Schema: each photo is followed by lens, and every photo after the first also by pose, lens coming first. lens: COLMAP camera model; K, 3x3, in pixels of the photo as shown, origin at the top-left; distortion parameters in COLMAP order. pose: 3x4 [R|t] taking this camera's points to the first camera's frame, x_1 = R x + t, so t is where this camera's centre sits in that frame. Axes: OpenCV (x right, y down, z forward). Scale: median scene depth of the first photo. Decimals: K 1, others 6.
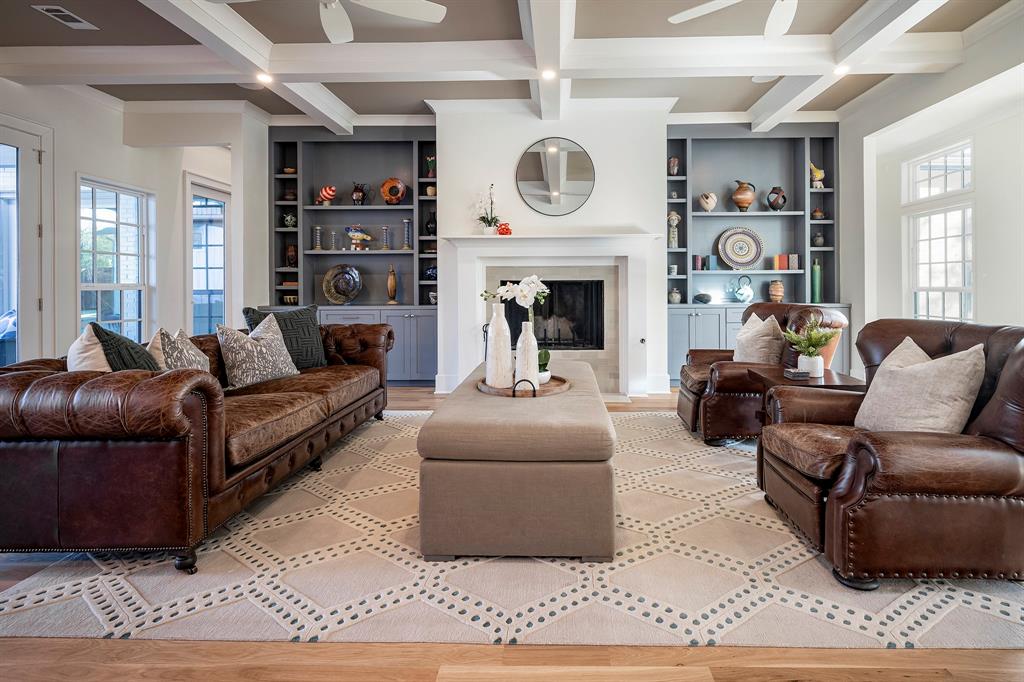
lens RADIAL K [[494.8, 0, 541.8], [0, 494.8, 284.9], [0, 0, 1]] dist [0.003808, 0.000060]
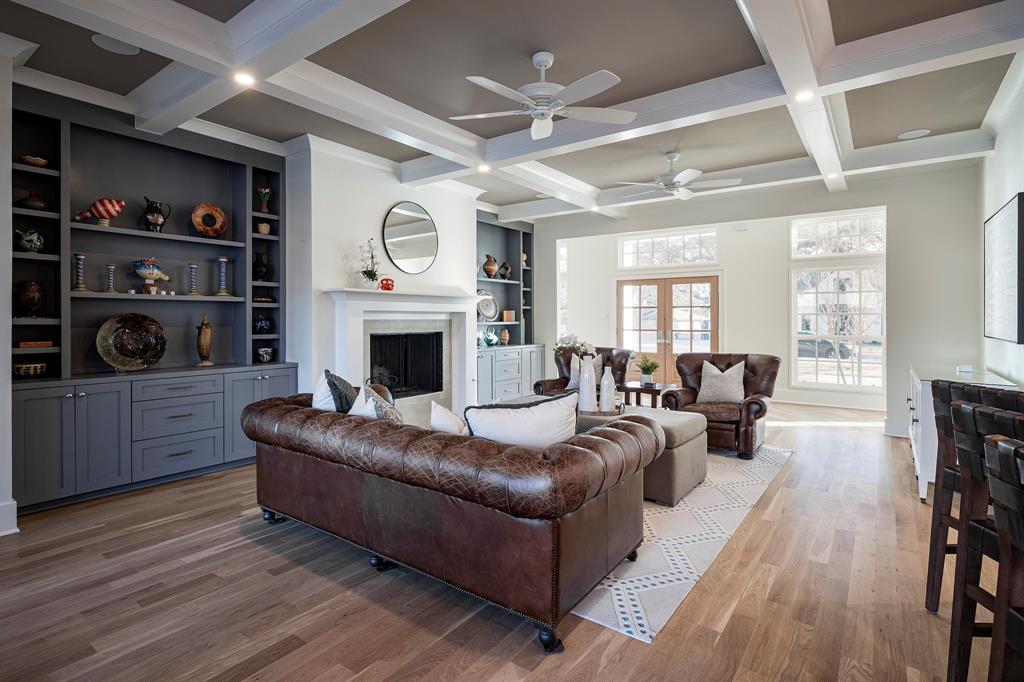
lens RADIAL K [[522.9, 0, 512.7], [0, 522.9, 313.4], [0, 0, 1]] dist [0.011212, -0.000483]
pose [[0.569046, 0.012105, 0.822216, -0.732749], [-0.002618, 0.999913, -0.012910, -0.035038], [-0.822301, 0.005194, 0.569029, 0.146060]]
